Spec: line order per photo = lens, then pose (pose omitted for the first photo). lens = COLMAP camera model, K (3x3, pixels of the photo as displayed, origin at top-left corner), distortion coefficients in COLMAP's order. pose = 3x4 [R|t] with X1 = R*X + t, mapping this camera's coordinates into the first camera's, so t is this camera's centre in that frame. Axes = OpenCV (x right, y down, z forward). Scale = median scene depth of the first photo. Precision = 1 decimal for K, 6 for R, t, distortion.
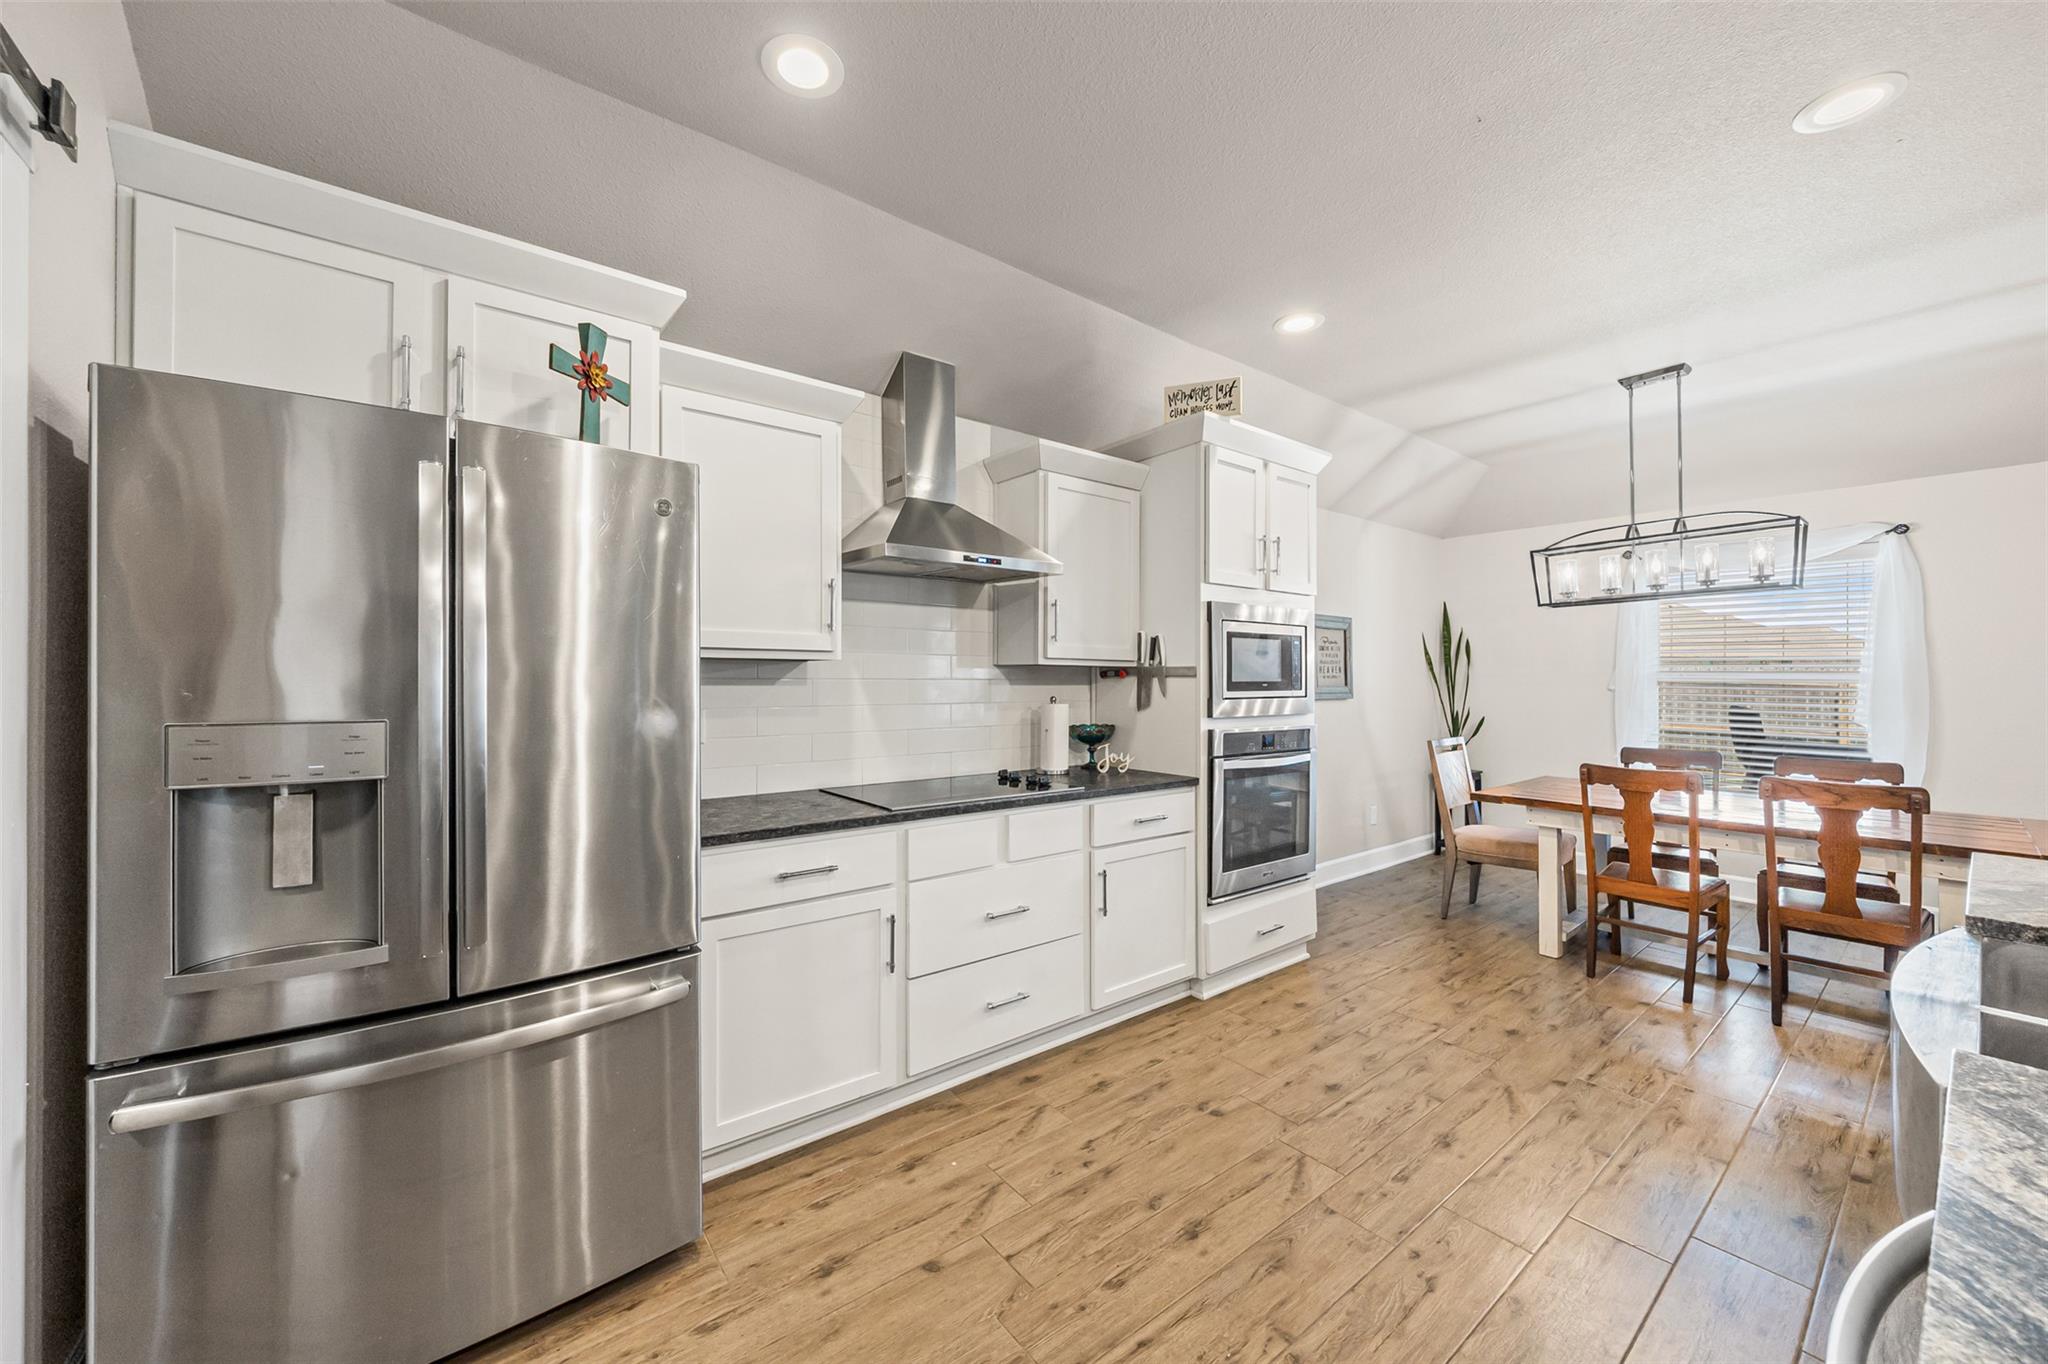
lens RADIAL K [[747.3, 0, 1012.8], [0, 747.3, 680.5], [0, 0, 1]] dist [-0.003269, -0.000600]
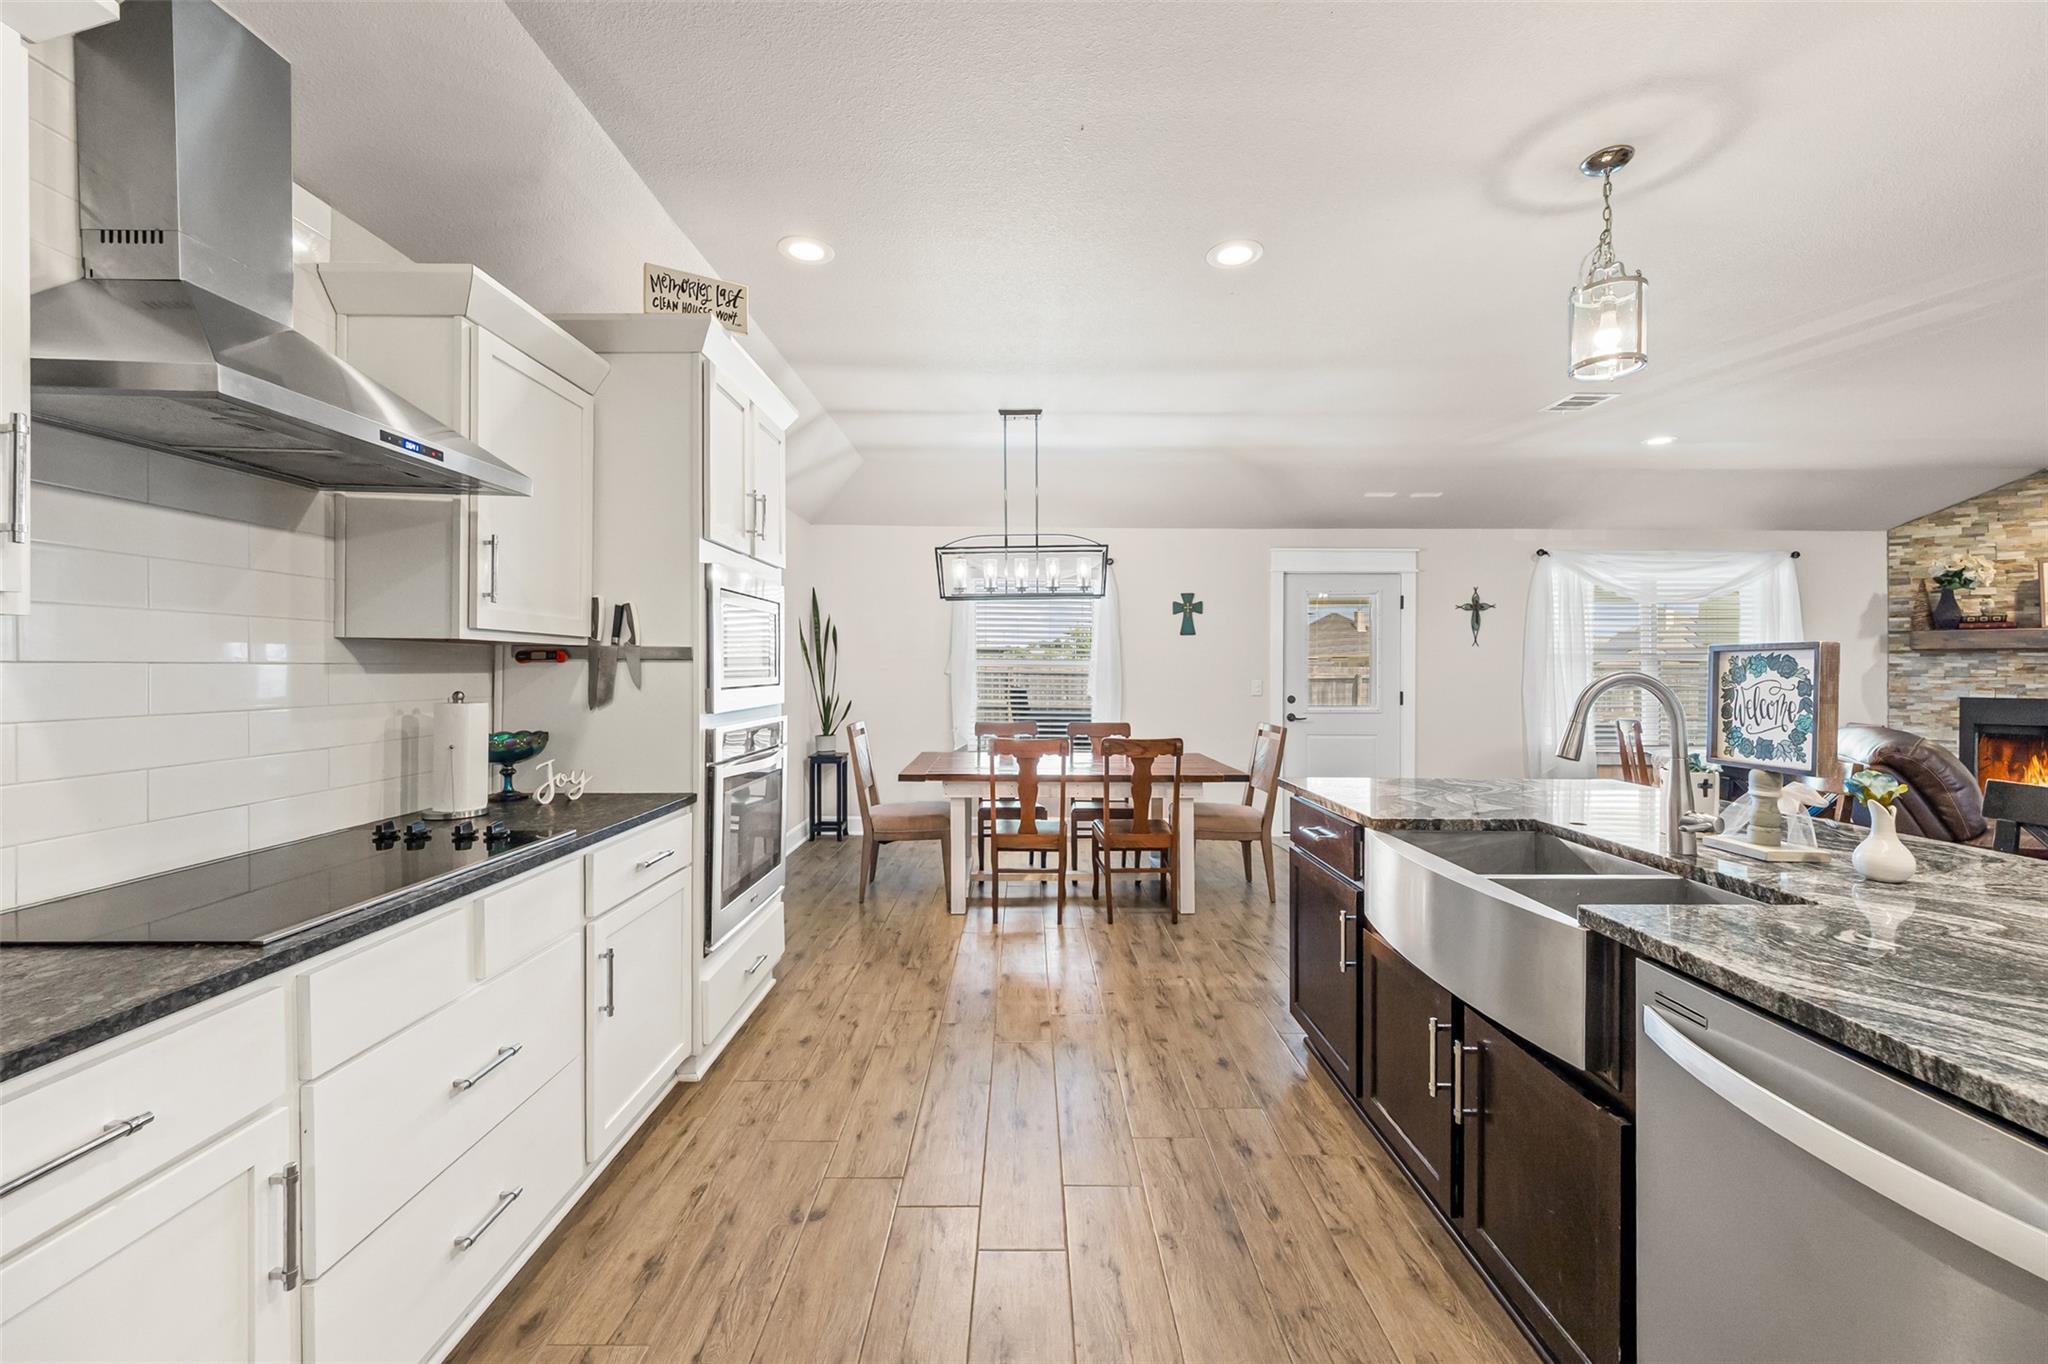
lens RADIAL K [[799.4, 0, 1011.6], [0, 799.4, 669.6], [0, 0, 1]] dist [-0.008253, -0.001209]
pose [[0.607617, -0.003344, 0.794223, -0.201405], [-0.000556, 0.999989, 0.004636, 0.000357], [-0.794230, -0.003258, 0.607609, 0.248144]]
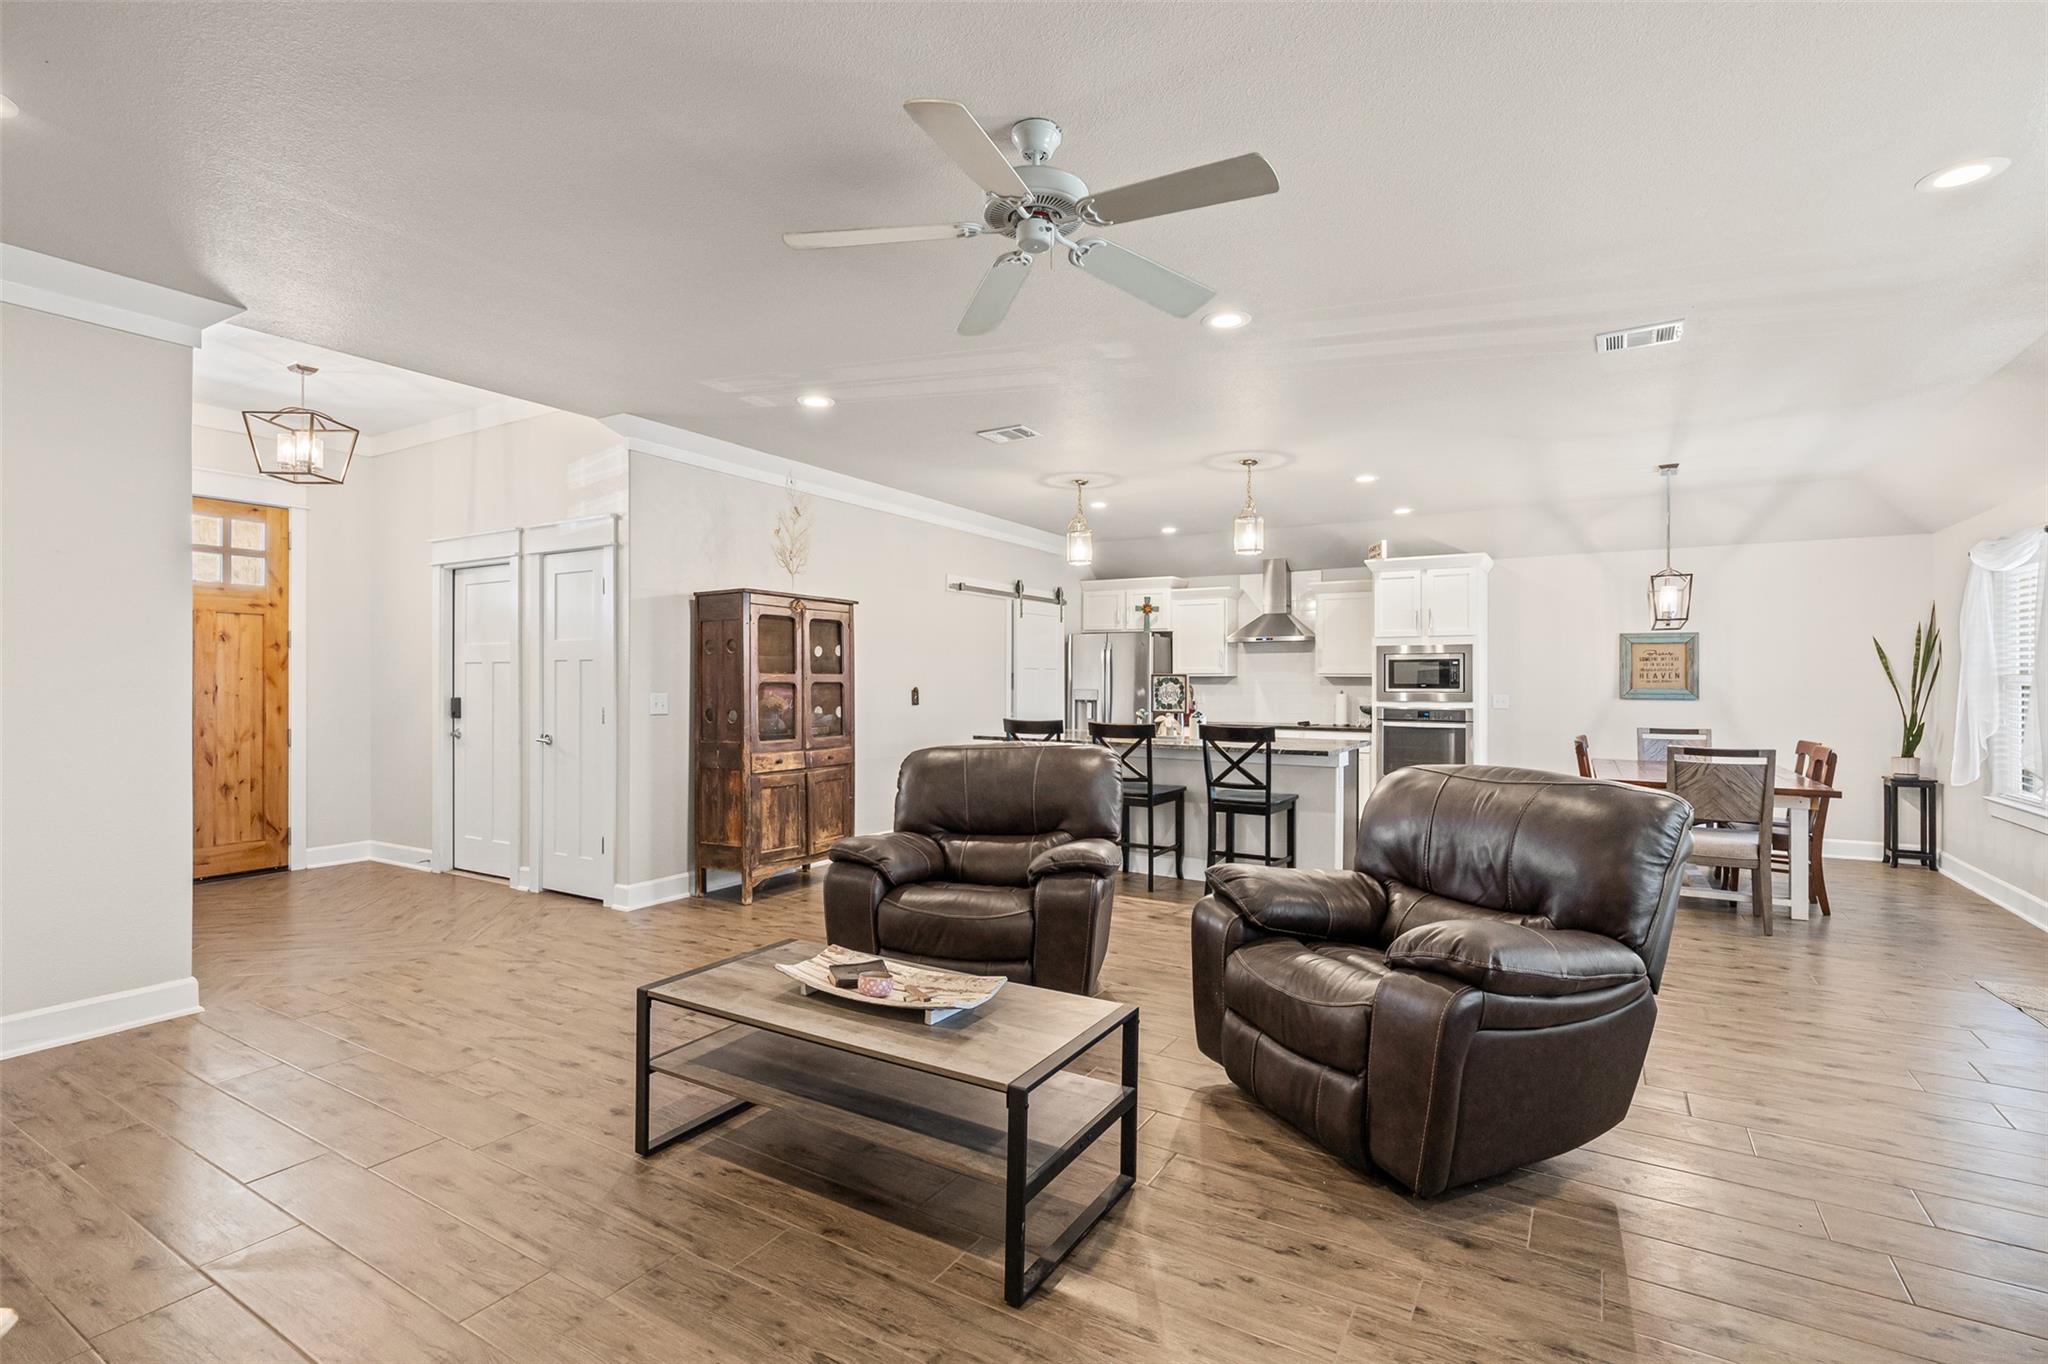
lens RADIAL K [[962.1, 0, 1014.1], [0, 962.1, 683.1], [0, 0, 1]] dist [0.001176, 0.003024]
pose [[0.366203, 0.000206, -0.930535, 2.303570], [-0.005093, 0.999985, -0.001782, 0.010443], [0.930521, 0.005392, 0.366198, -0.915307]]
